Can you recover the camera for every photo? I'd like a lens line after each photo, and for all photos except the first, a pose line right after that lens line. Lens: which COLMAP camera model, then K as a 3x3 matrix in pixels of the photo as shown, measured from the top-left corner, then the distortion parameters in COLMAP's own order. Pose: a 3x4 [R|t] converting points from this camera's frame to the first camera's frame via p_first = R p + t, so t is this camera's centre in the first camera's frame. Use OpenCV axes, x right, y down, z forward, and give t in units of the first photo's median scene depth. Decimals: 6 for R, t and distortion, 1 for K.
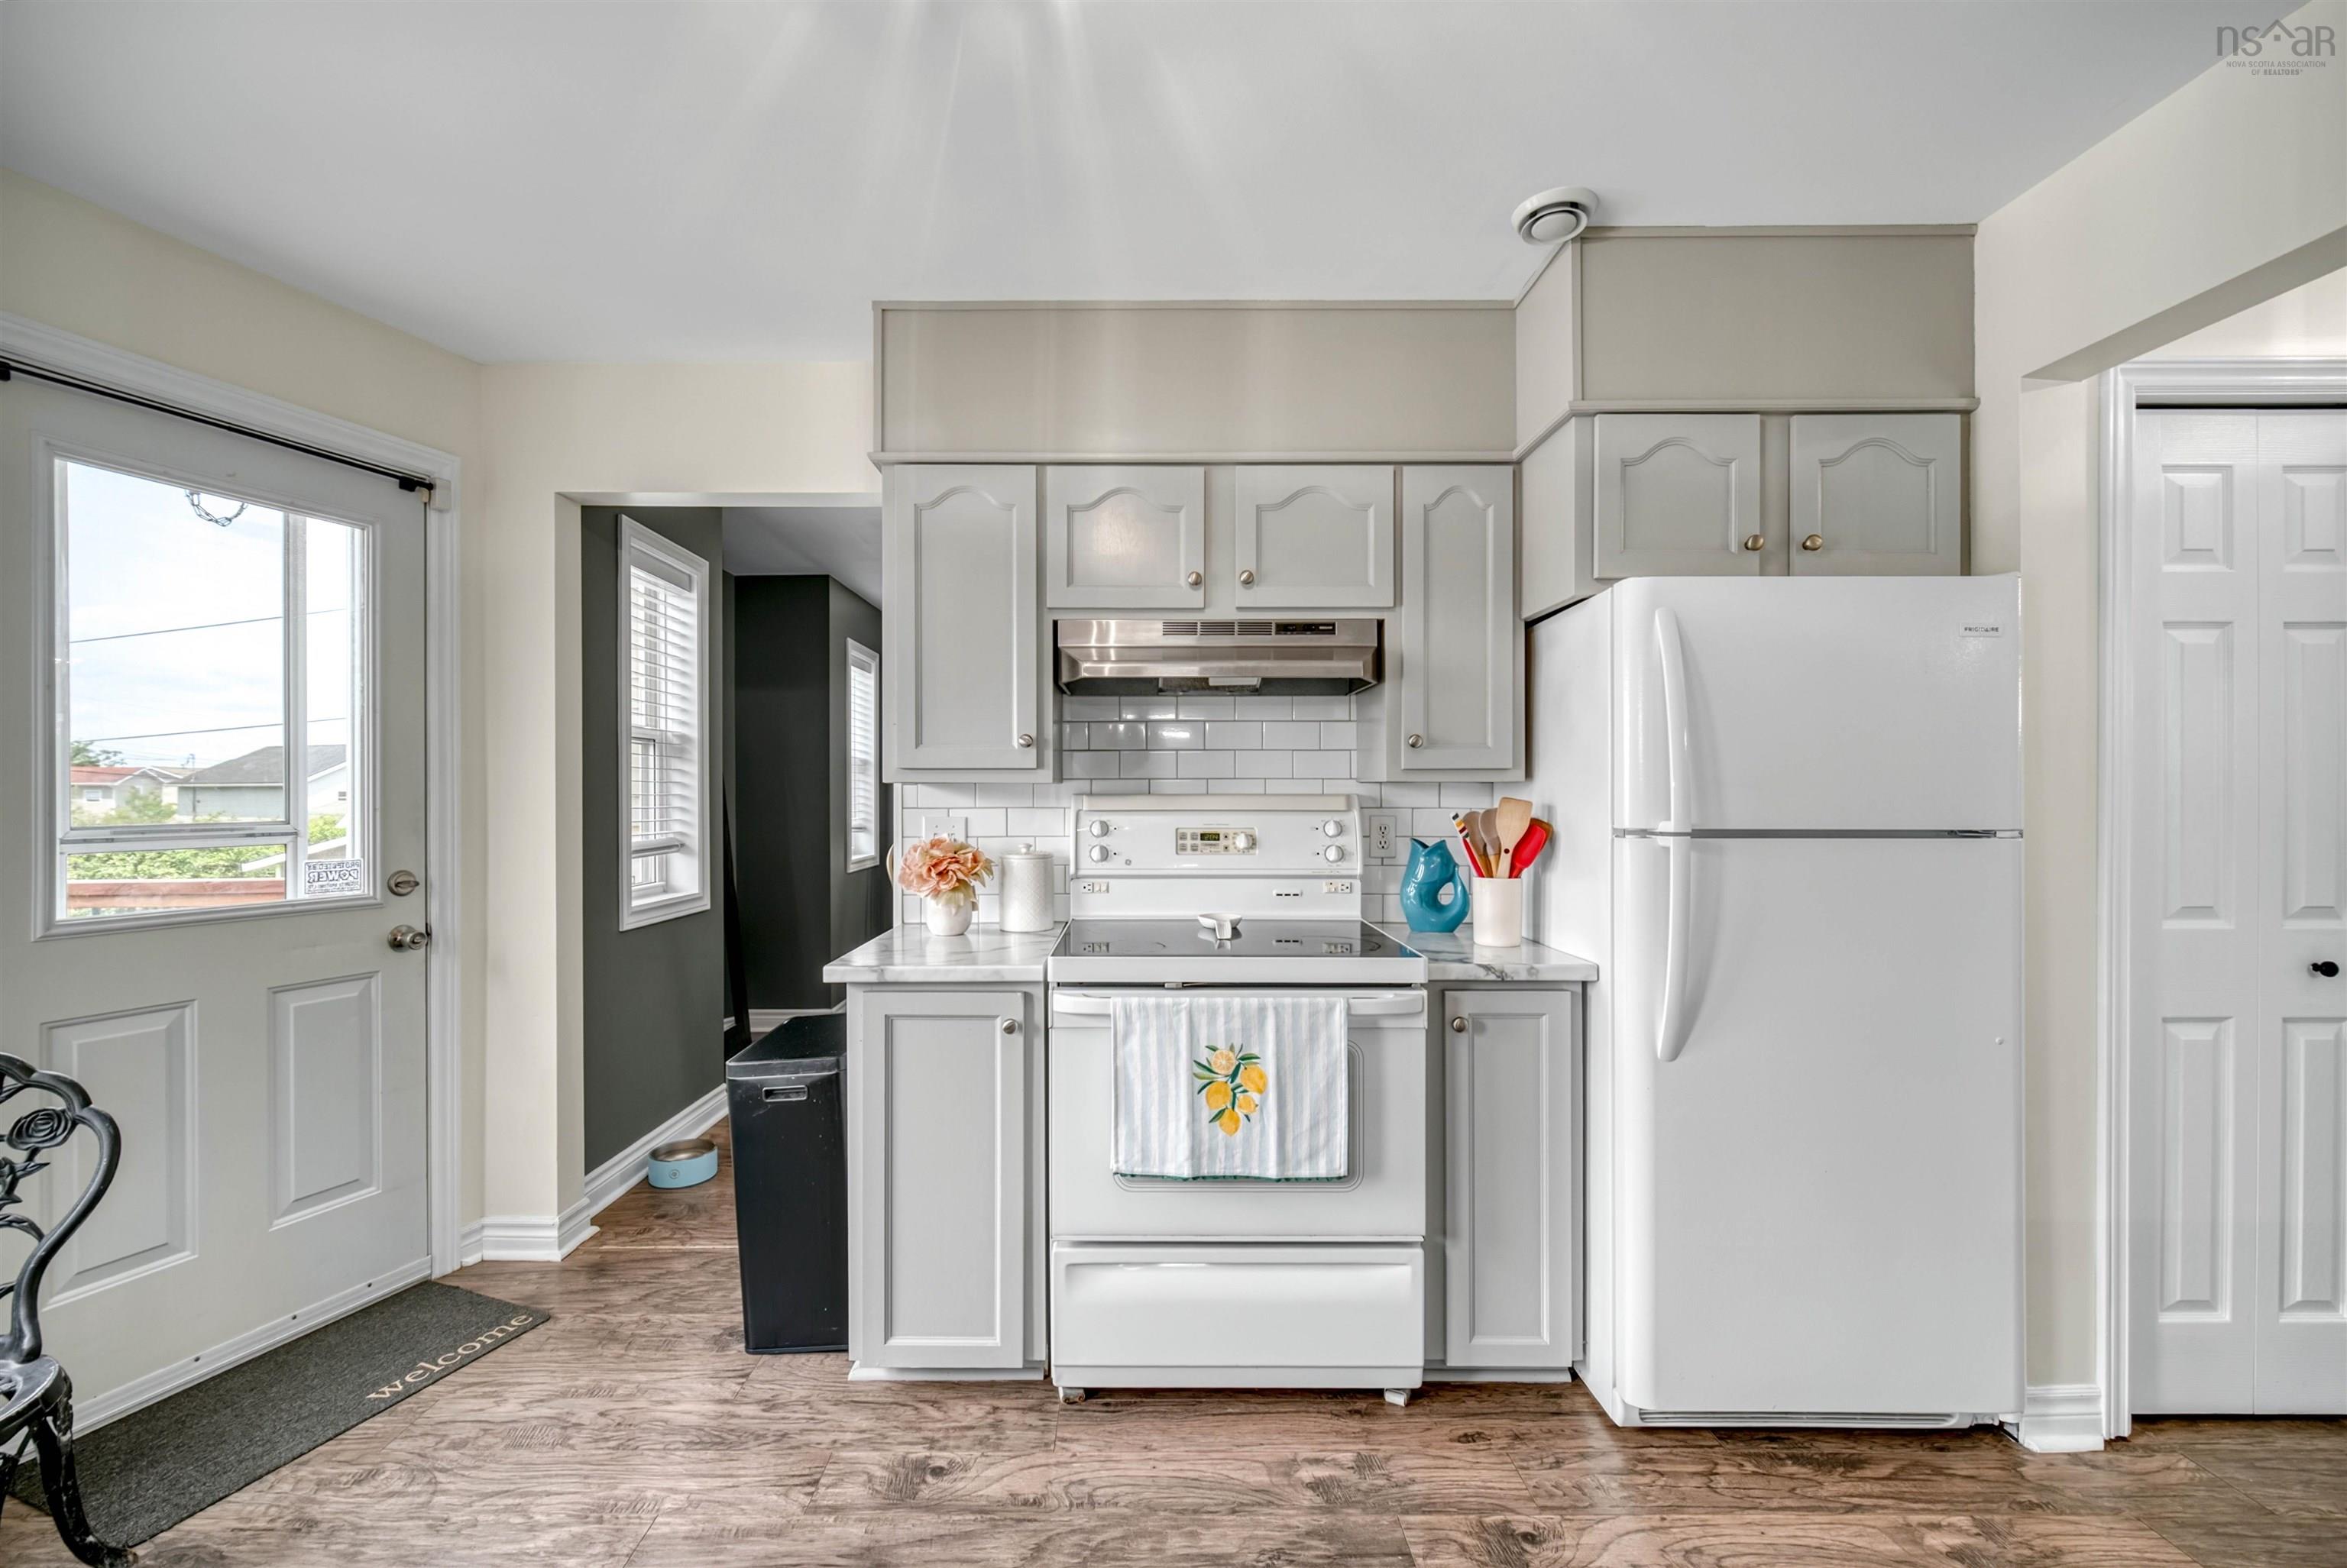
lens RADIAL K [[926.0, 0, 1167.2], [0, 926.0, 799.5], [0, 0, 1]] dist [-0.002175, -0.000409]
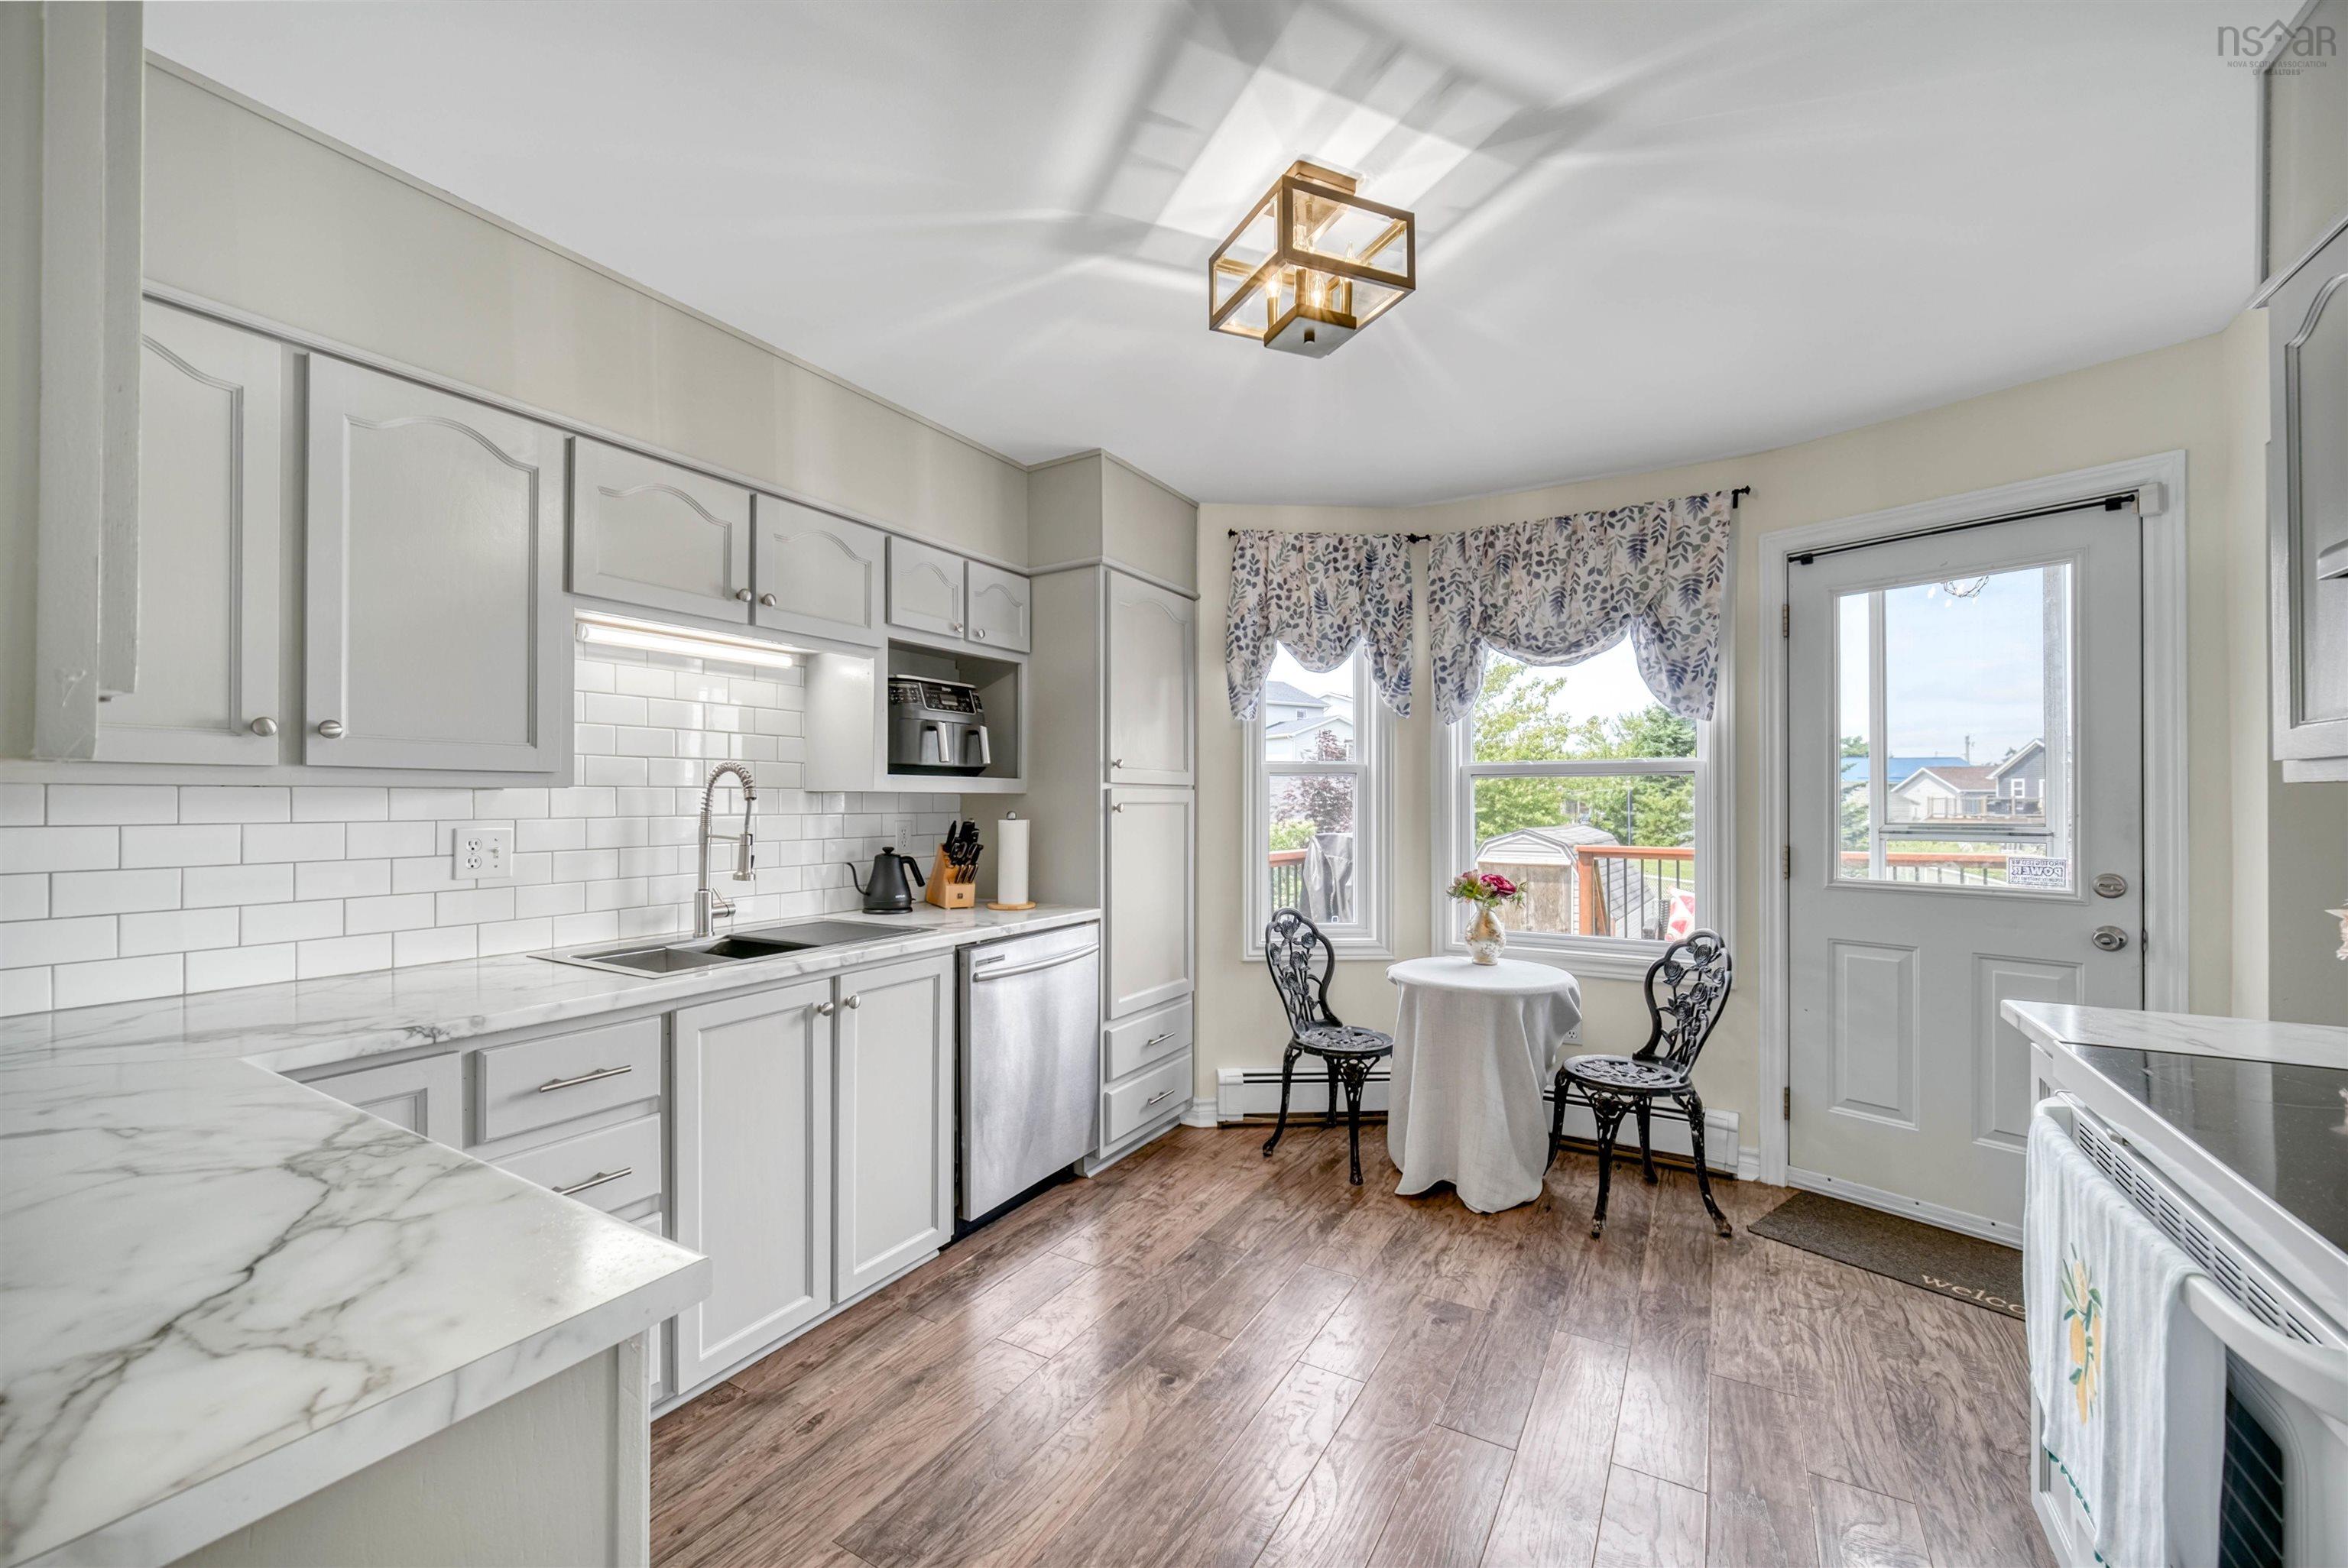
lens RADIAL K [[926.4, 0, 1173.8], [0, 926.4, 792.0], [0, 0, 1]] dist [-0.002175, -0.000409]
pose [[-0.513300, -0.011210, -0.858136, 0.675384], [-0.002967, 0.999932, -0.011288, -0.001467], [0.858204, -0.003248, -0.513299, 0.680218]]
